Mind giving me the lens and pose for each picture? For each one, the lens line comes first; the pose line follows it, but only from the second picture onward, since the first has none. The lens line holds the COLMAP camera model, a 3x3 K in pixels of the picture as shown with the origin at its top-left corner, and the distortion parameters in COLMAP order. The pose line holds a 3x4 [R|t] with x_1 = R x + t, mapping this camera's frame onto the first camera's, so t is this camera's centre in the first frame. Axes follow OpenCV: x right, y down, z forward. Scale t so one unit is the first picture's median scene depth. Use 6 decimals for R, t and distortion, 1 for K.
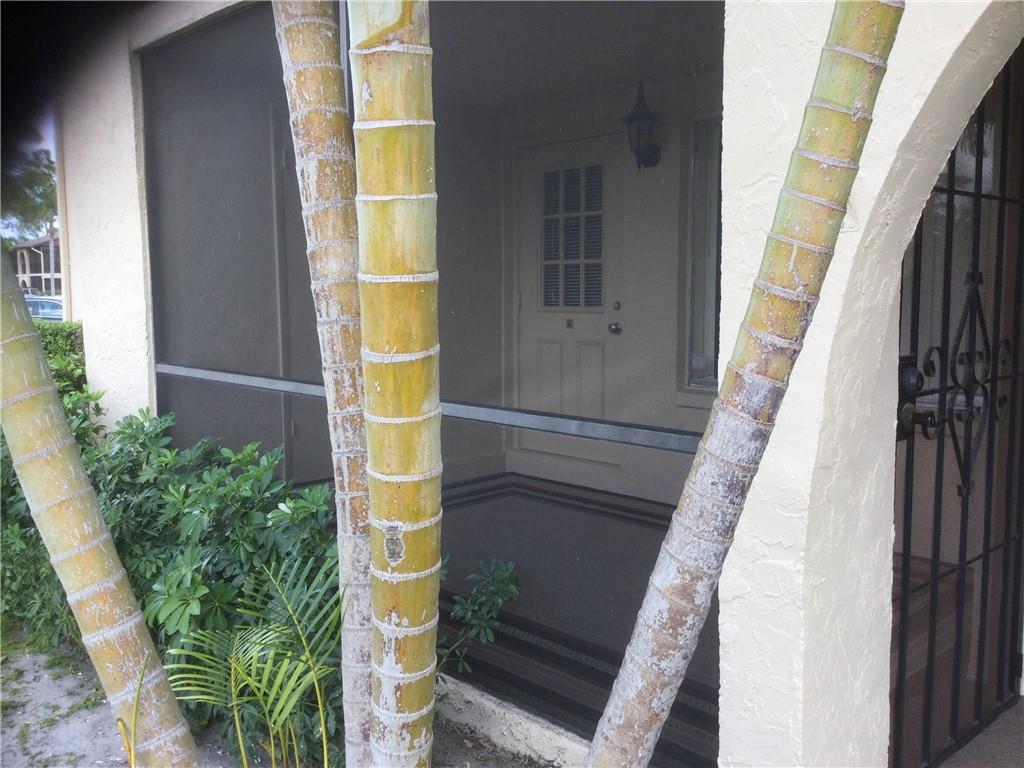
lens RADIAL K [[919.6, 0, 508.2], [0, 919.6, 384.0], [0, 0, 1]] dist [0.094131, -0.177127]
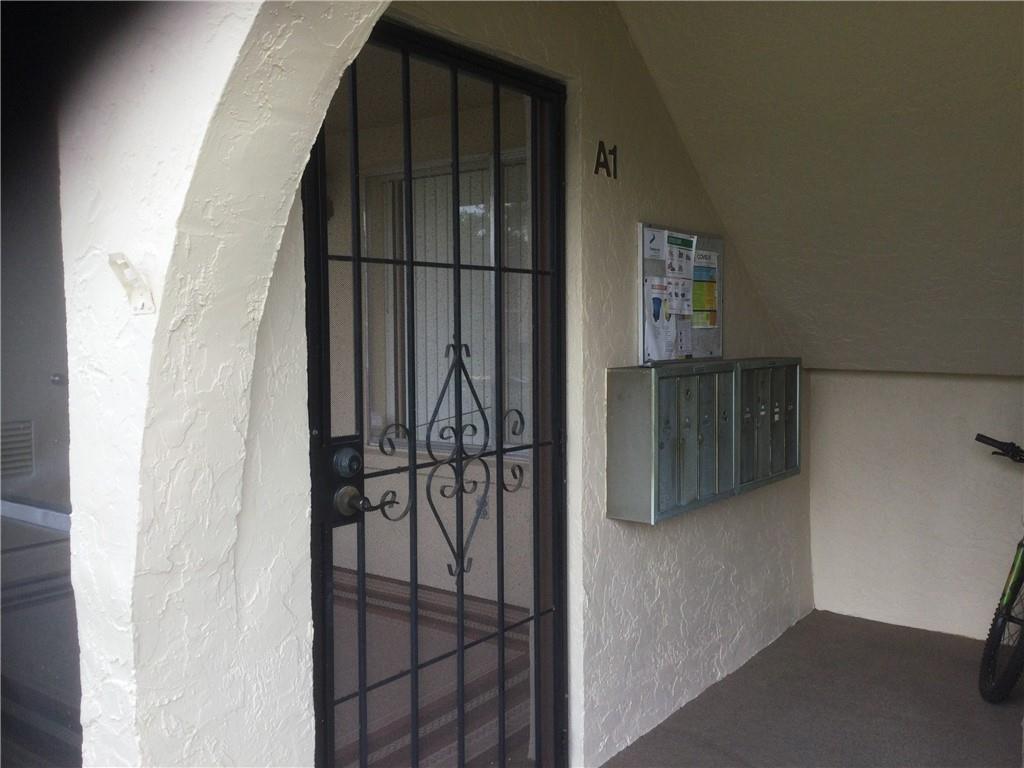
lens RADIAL K [[919.6, 0, 508.2], [0, 919.6, 384.0], [0, 0, 1]] dist [0.094131, -0.177127]
pose [[0.987435, -0.012157, 0.157558, 0.175888], [0.019539, 0.998778, -0.045391, -0.014715], [-0.156814, 0.047900, 0.986466, 0.017799]]
